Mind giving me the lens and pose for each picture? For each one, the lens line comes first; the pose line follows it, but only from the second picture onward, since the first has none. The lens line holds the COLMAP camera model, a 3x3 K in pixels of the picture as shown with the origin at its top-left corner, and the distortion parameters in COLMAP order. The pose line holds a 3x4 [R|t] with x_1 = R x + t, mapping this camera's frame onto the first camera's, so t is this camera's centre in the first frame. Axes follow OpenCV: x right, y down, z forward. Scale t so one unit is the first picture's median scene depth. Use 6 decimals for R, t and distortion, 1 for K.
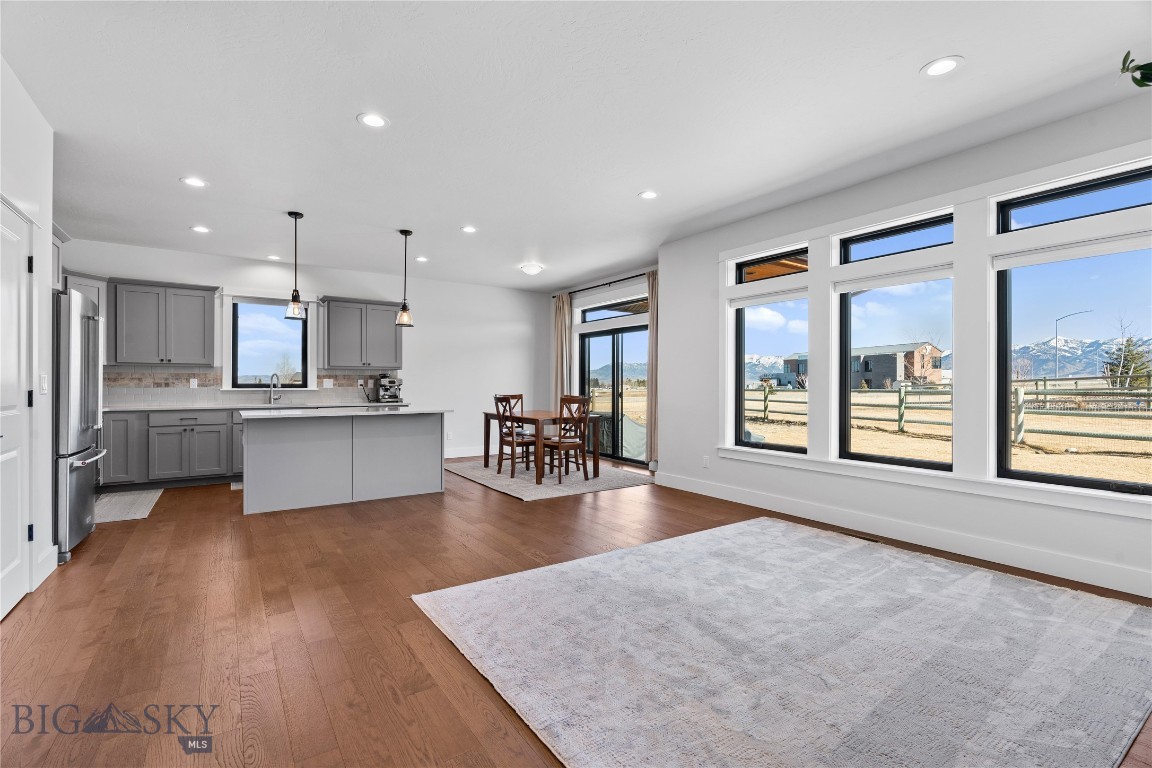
lens RADIAL K [[514.6, 0, 572.4], [0, 514.6, 387.0], [0, 0, 1]] dist [-0.011820, 0.000460]
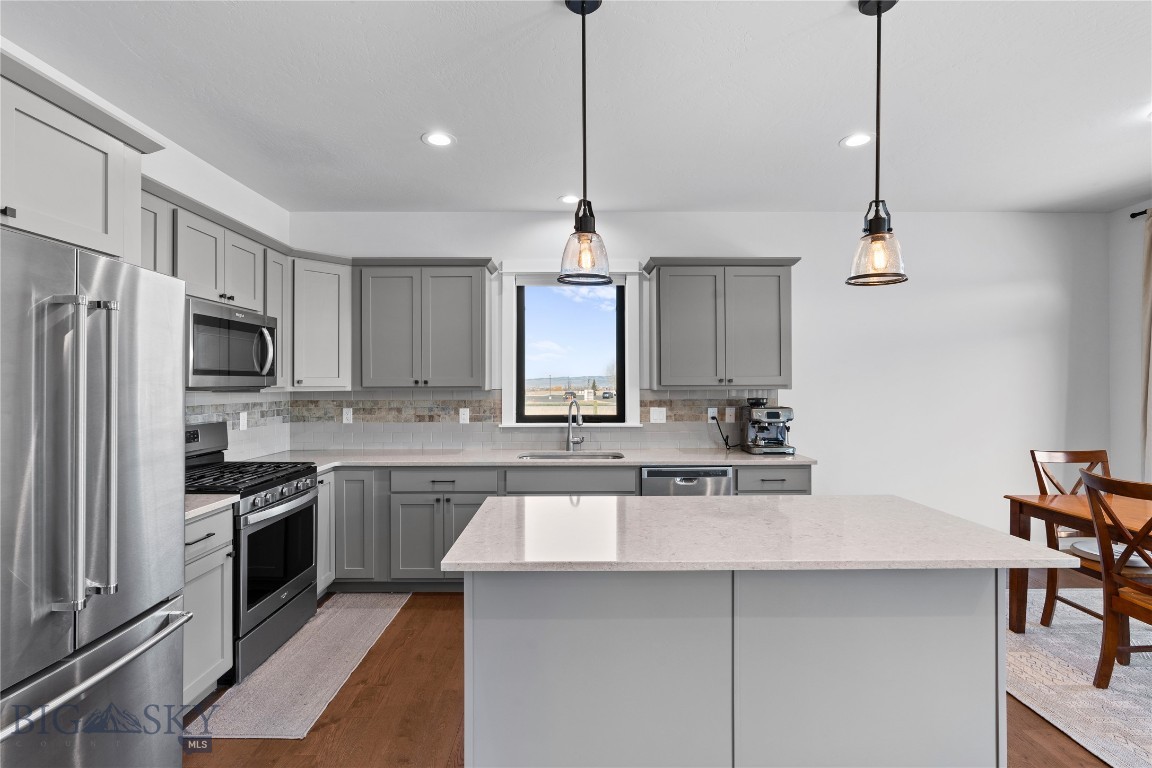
lens RADIAL K [[551.1, 0, 568.5], [0, 551.1, 381.1], [0, 0, 1]] dist [-0.003916, 0.000527]
pose [[0.829182, -0.006491, -0.558942, -0.238558], [0.000422, 0.999940, -0.010986, -0.041241], [0.558979, 0.008874, 0.829134, 0.483253]]
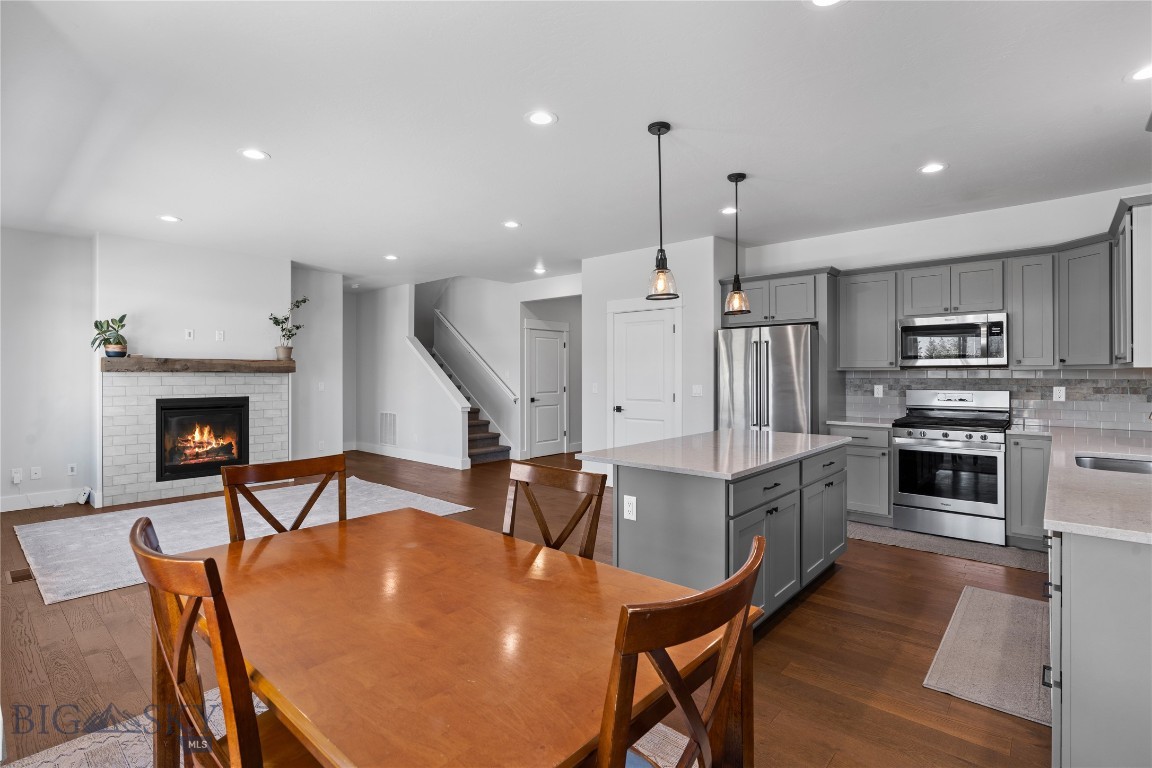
lens RADIAL K [[551.1, 0, 575.9], [0, 551.1, 376.9], [0, 0, 1]] dist [-0.003916, 0.000527]
pose [[-0.968973, -0.002449, -0.247156, -0.071202], [-0.005163, 0.999933, 0.010336, -0.031764], [0.247114, 0.011291, -0.968921, 1.288254]]
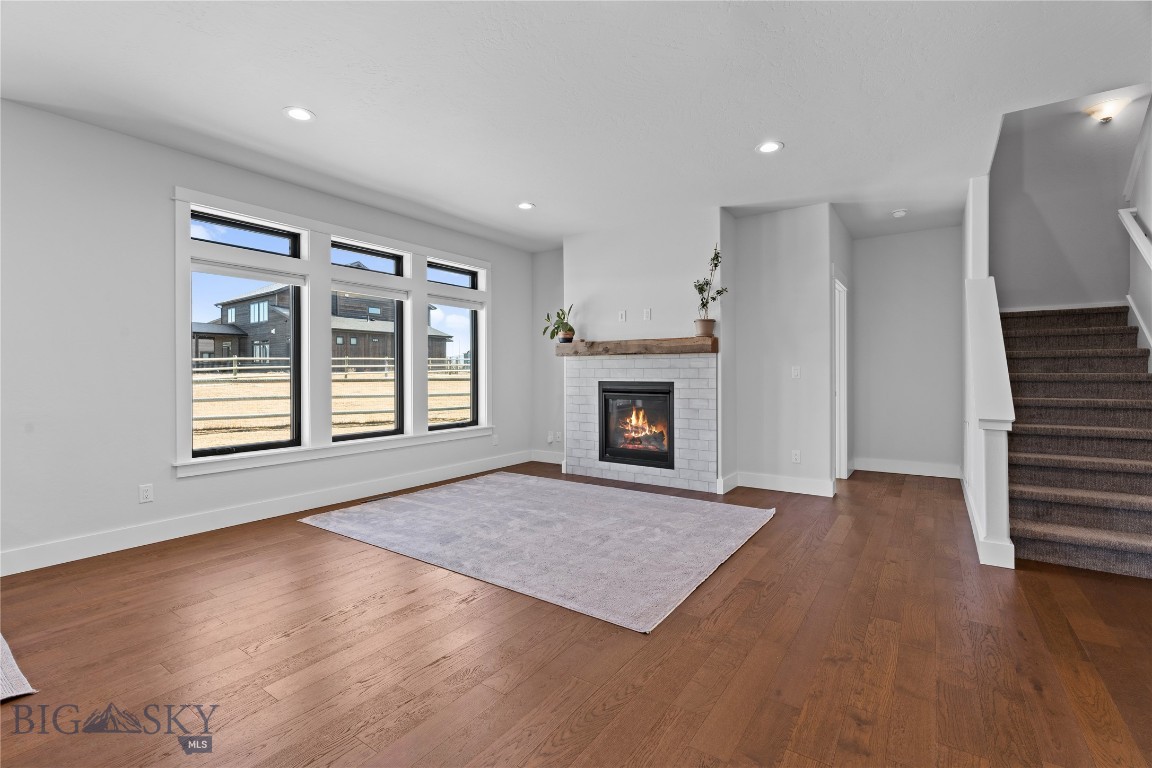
lens RADIAL K [[514.6, 0, 573.0], [0, 514.6, 378.4], [0, 0, 1]] dist [-0.011820, 0.000460]
pose [[-0.344315, -0.017463, 0.938692, -0.448428], [0.013790, 0.999625, 0.023655, -0.008612], [-0.938753, 0.021090, -0.343945, 0.598852]]
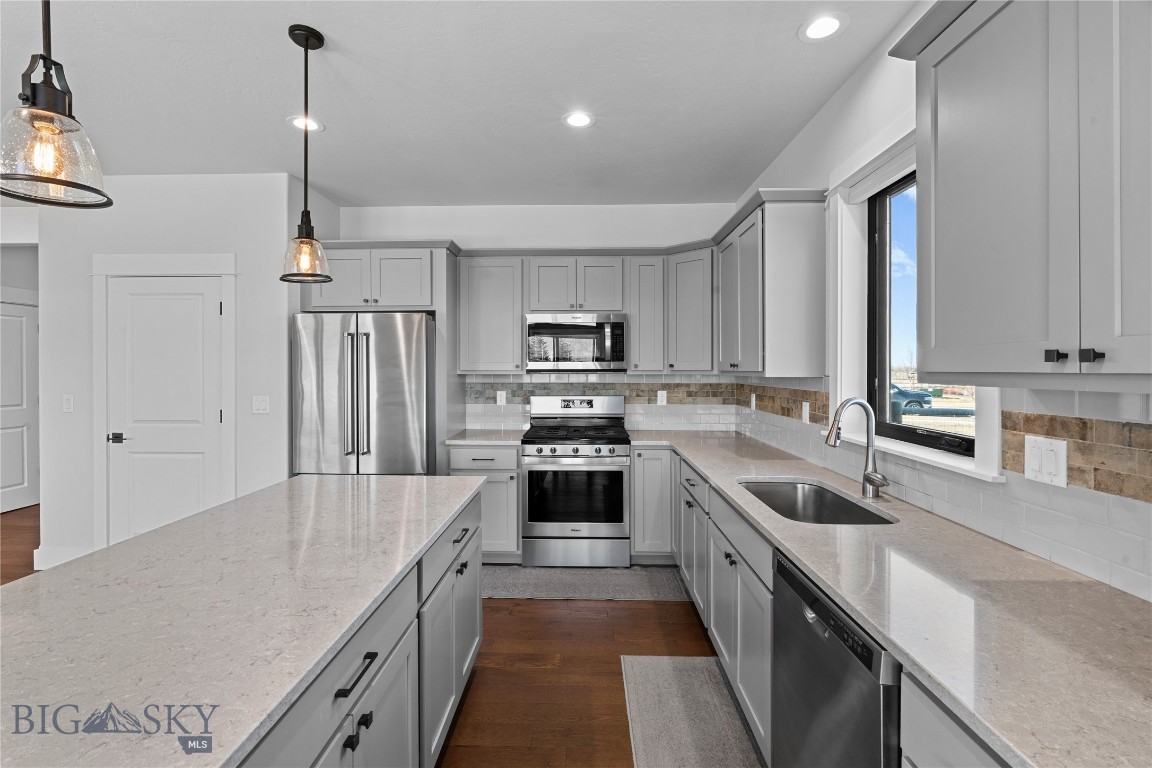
lens RADIAL K [[514.6, 0, 569.6], [0, 514.6, 368.4], [0, 0, 1]] dist [-0.011820, 0.000460]
pose [[-0.589792, -0.004377, -0.807543, -0.236461], [-0.008919, 0.999960, 0.001094, -0.043599], [0.807506, 0.007848, -0.589807, 1.057959]]
